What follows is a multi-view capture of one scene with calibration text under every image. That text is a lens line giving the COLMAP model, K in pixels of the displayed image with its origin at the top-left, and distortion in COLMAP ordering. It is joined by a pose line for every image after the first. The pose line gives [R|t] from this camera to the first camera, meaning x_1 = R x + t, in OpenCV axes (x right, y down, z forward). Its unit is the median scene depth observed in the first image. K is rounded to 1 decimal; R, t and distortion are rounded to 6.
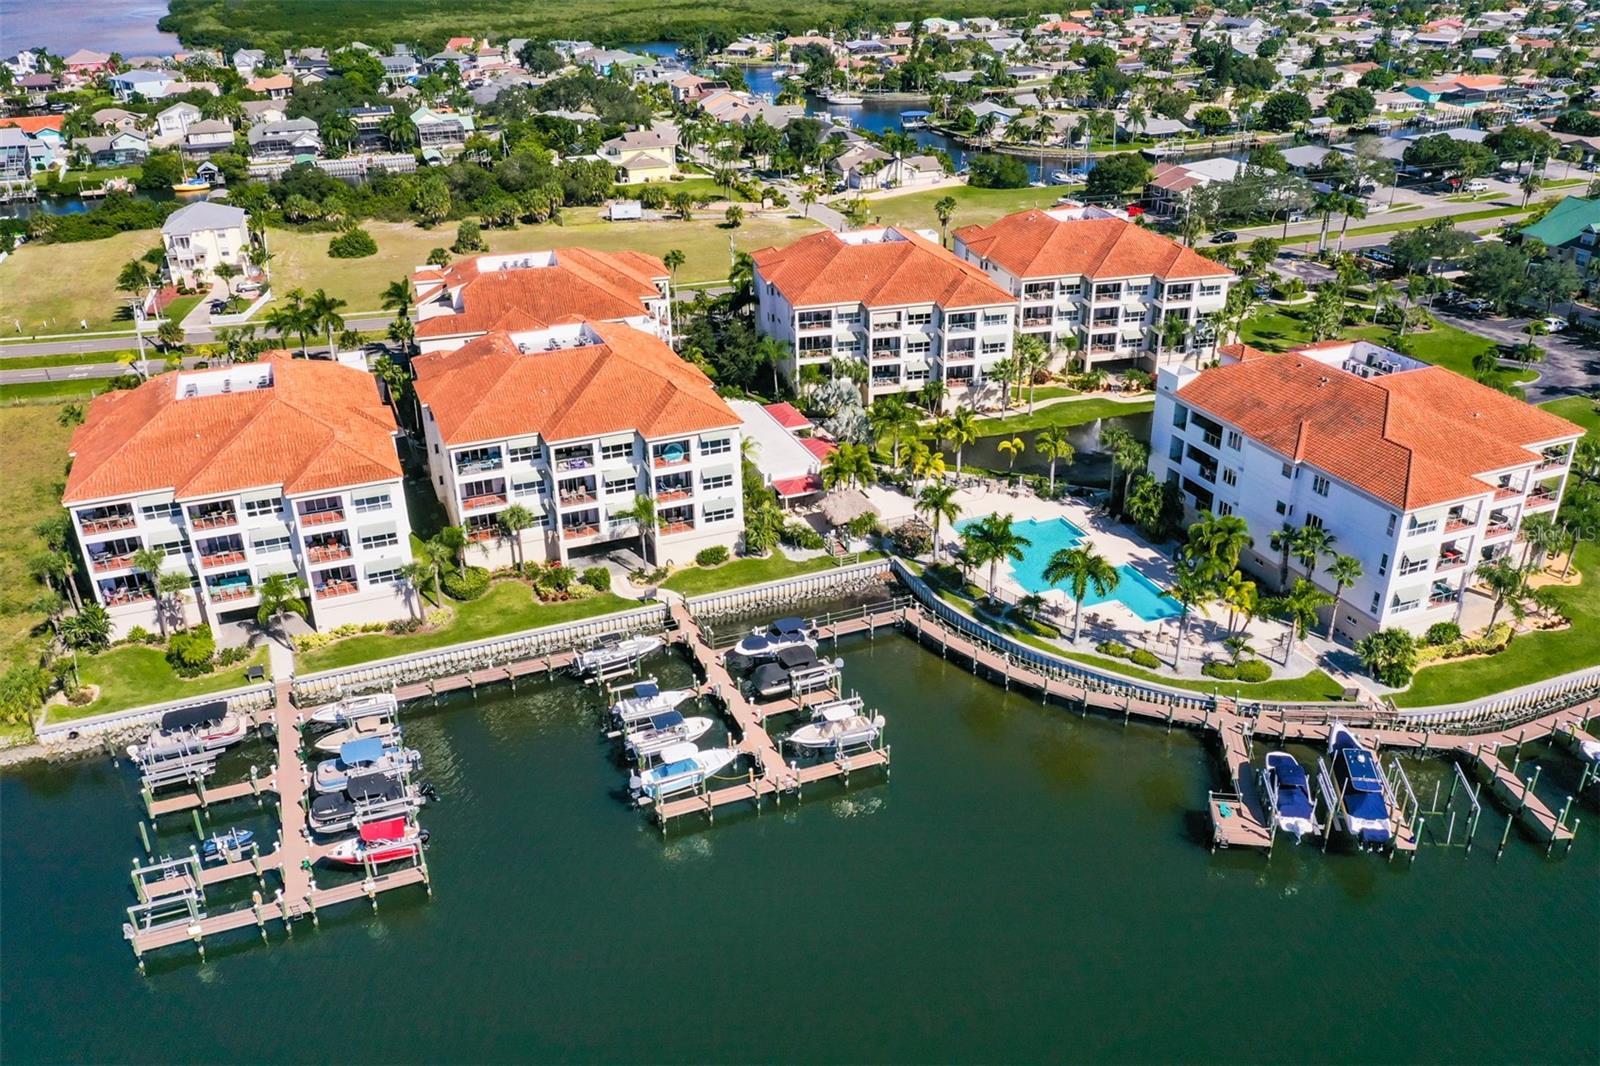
lens RADIAL K [[1241.9, 0, 800.0], [0, 1241.9, 533.0], [0, 0, 1]] dist [0.003820, -0.001876]
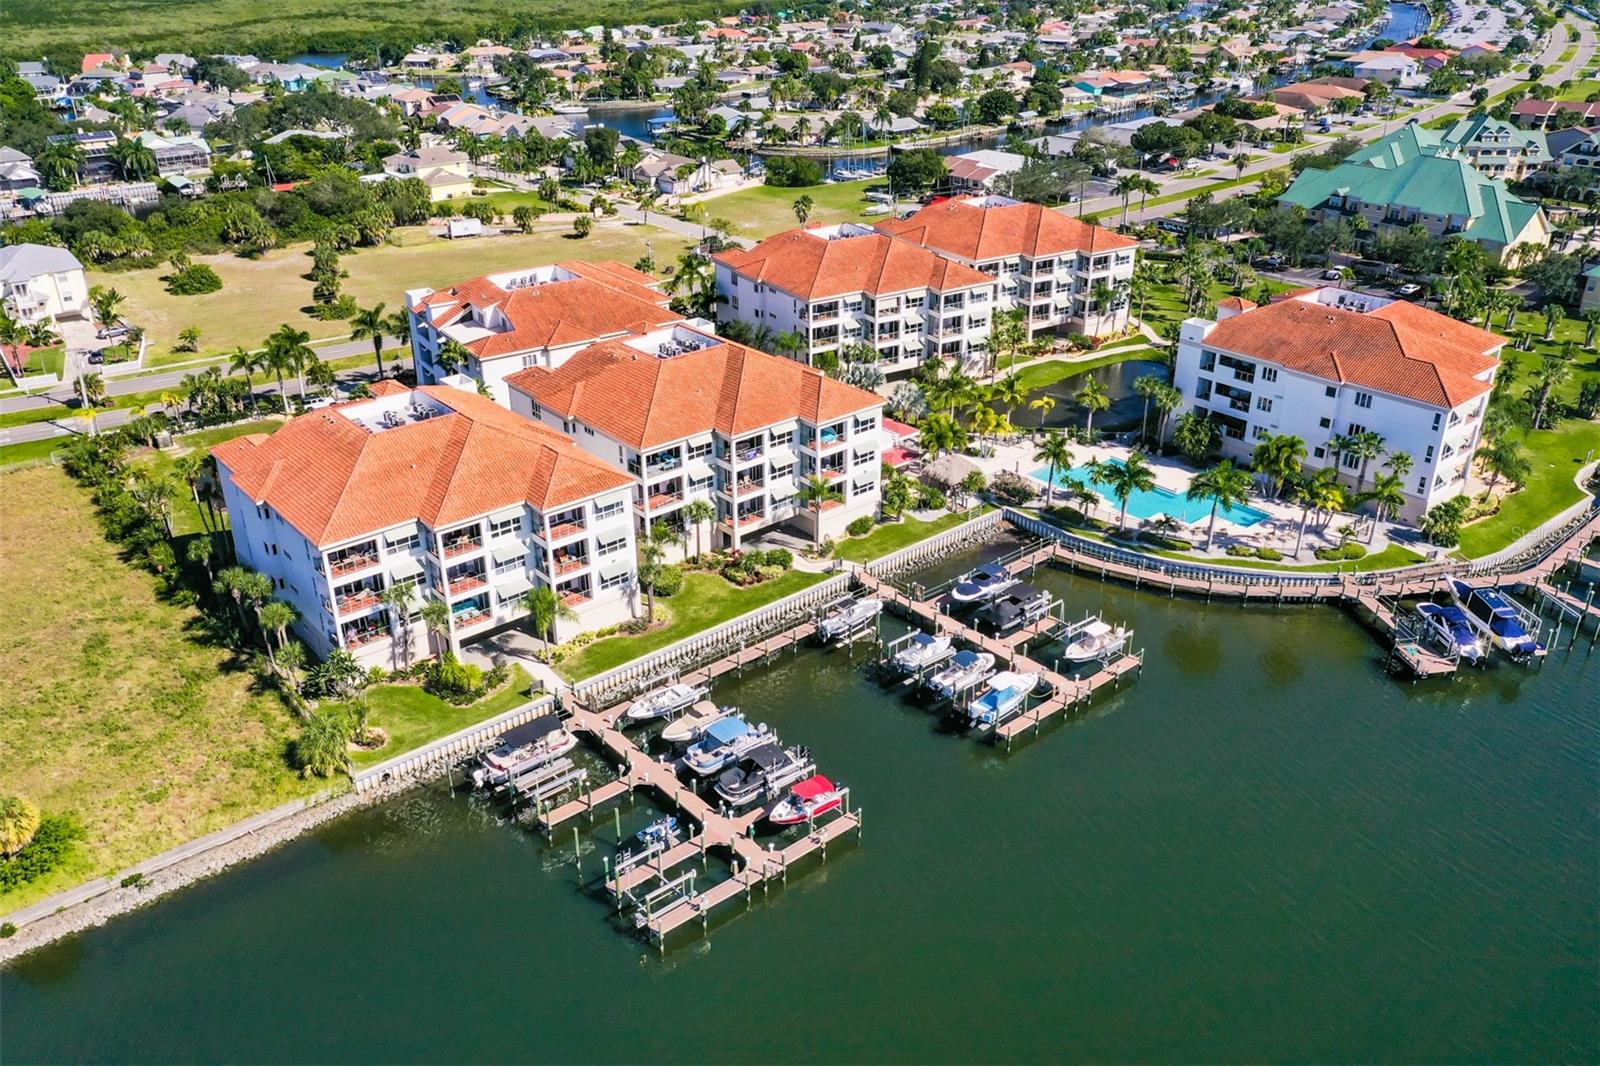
lens RADIAL K [[1241.9, 0, 800.0], [0, 1241.9, 533.0], [0, 0, 1]] dist [0.003820, -0.001876]
pose [[0.947206, -0.131119, 0.292589, -0.427420], [0.132184, 0.991092, 0.016221, -0.000406], [-0.292110, 0.023310, 0.956101, -0.027618]]
